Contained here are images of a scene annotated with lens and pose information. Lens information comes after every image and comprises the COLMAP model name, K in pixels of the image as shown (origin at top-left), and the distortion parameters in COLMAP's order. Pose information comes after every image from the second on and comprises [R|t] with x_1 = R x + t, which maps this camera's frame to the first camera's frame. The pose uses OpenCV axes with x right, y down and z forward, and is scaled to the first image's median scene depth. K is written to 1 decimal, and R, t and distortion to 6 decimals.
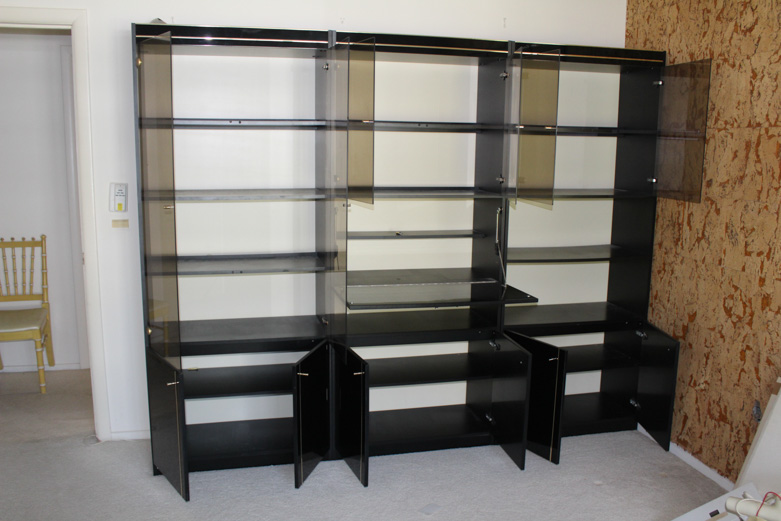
lens RADIAL K [[742.7, 0, 390.5], [0, 742.7, 260.5], [0, 0, 1]] dist [-0.083161, 0.000449]
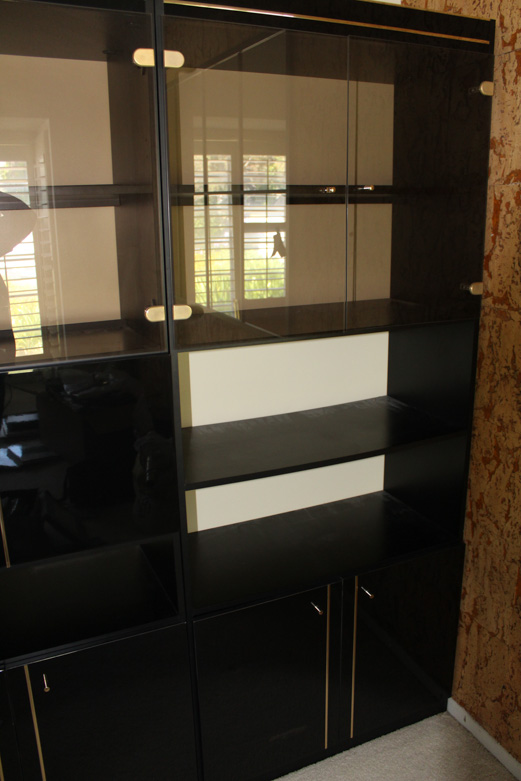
lens RADIAL K [[674.9, 0, 260.5], [0, 674.9, 390.5], [0, 0, 1]] dist [-0.008997, -0.004523]
pose [[0.987842, -0.069795, 0.138915, 0.140081], [0.055481, 0.992990, 0.104373, -0.094452], [-0.145225, -0.095396, 0.984789, 0.547116]]
